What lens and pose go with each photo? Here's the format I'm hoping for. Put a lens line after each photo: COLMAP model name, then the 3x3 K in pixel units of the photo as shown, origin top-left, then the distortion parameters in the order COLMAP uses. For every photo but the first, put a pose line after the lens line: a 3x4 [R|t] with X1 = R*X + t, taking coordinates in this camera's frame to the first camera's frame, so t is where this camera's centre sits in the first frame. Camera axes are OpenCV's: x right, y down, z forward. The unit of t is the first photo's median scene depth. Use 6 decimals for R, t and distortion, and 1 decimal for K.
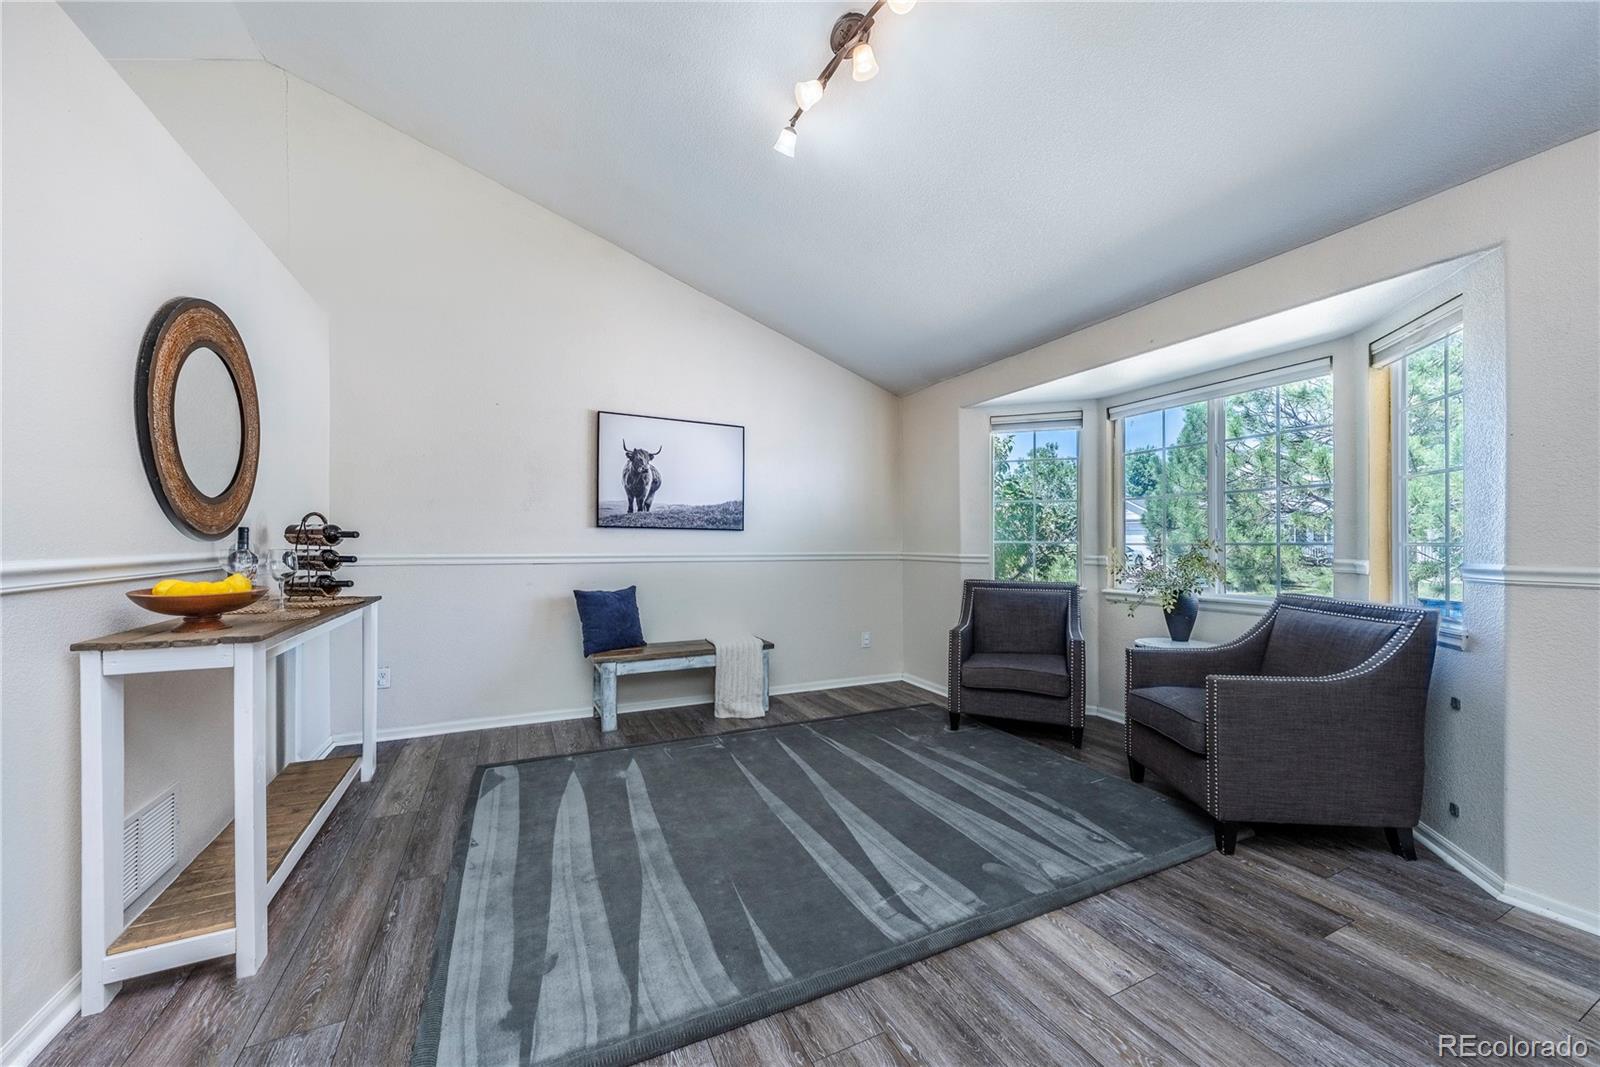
lens RADIAL K [[596.8, 0, 797.4], [0, 596.8, 549.0], [0, 0, 1]] dist [0.001116, 0.000083]
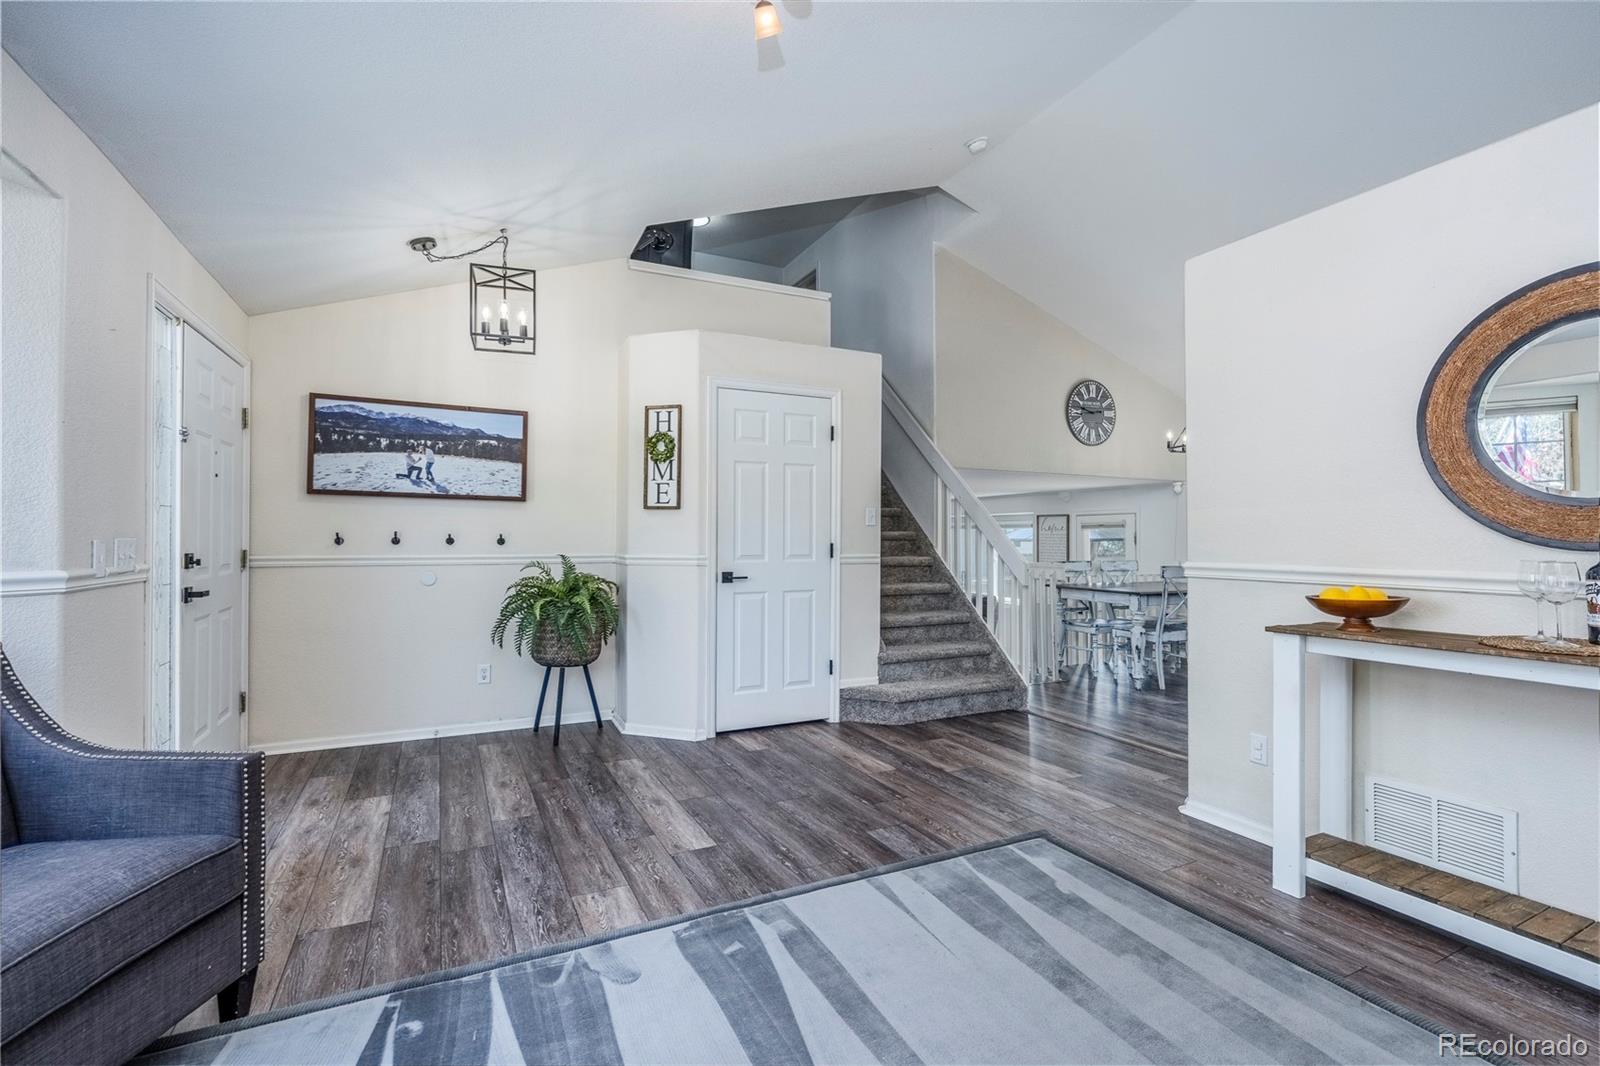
lens RADIAL K [[701.8, 0, 809.7], [0, 701.8, 532.1], [0, 0, 1]] dist [-0.001490, 0.000092]
pose [[-0.999850, -0.005094, -0.016538, 0.057778], [-0.005068, 0.999986, -0.001654, -0.017430], [0.016547, -0.001570, -0.999862, 1.030593]]
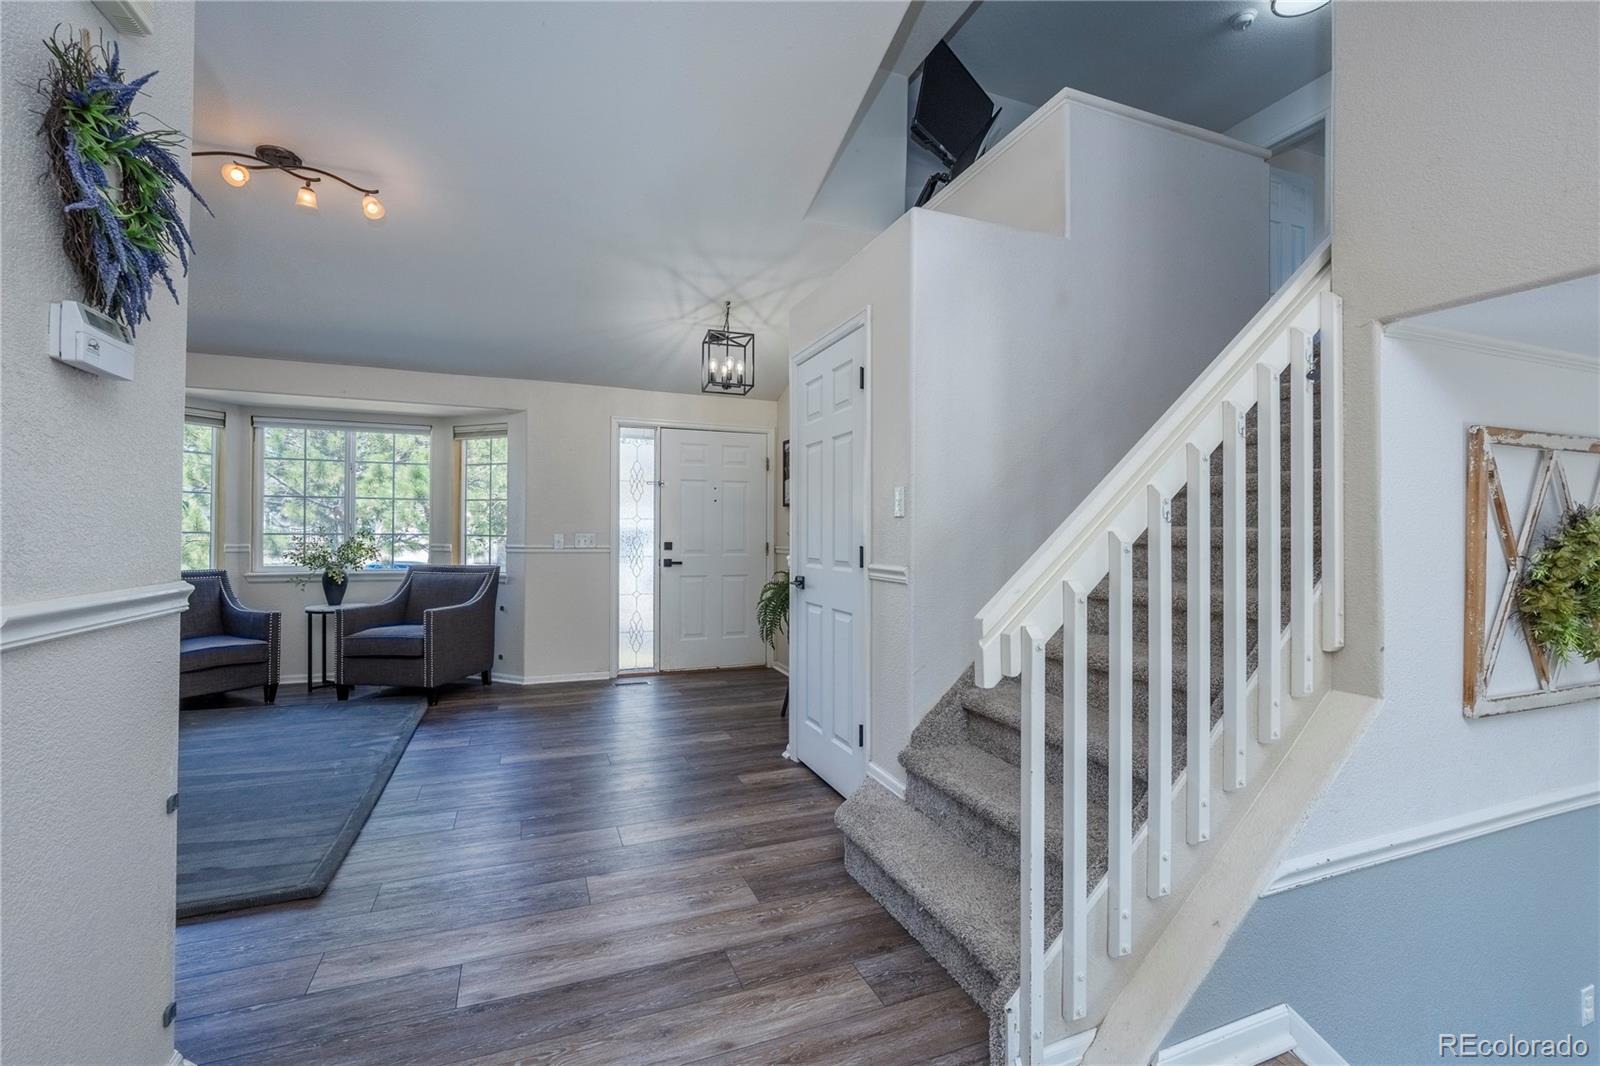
lens RADIAL K [[675.7, 0, 803.0], [0, 675.7, 529.4], [0, 0, 1]] dist [0.000989, 0.000238]
pose [[0.051036, 0.002935, 0.998693, -0.755104], [-0.003248, 0.999991, -0.002773, -0.016668], [-0.998692, -0.003103, 0.051045, -0.137165]]
